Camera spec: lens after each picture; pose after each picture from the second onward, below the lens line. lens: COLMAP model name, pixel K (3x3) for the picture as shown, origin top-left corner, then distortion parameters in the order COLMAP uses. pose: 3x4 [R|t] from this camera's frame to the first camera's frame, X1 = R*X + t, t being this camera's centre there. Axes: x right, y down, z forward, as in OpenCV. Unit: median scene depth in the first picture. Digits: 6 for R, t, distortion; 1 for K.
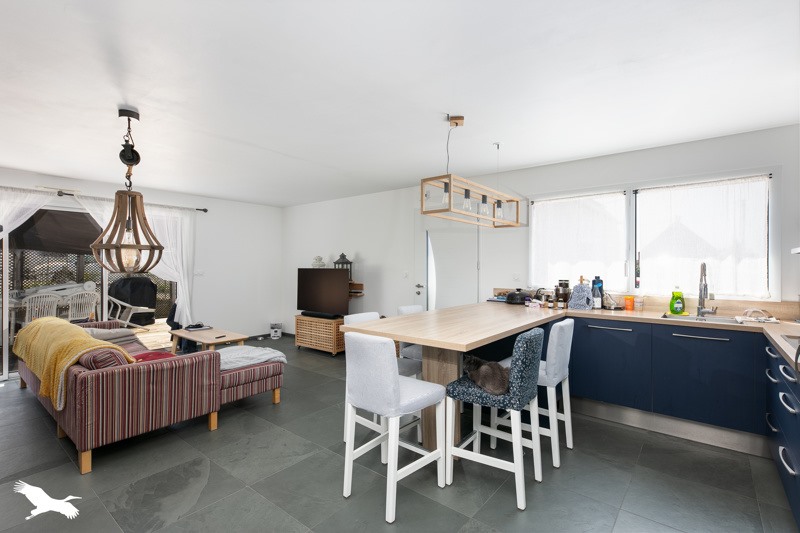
lens RADIAL K [[380.9, 0, 399.7], [0, 380.9, 264.5], [0, 0, 1]] dist [-0.000286, -0.000024]
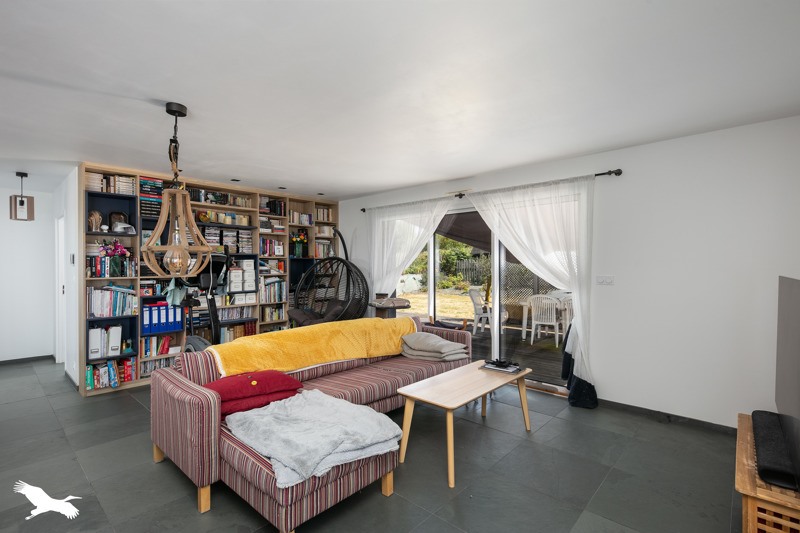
lens RADIAL K [[380.9, 0, 400.0], [0, 380.9, 267.8], [0, 0, 1]] dist [-0.000286, -0.000024]
pose [[-0.061109, 0.005141, -0.998118, 0.093059], [0.004582, 0.999978, 0.004870, -0.003226], [0.998121, -0.004276, -0.061131, 0.768638]]
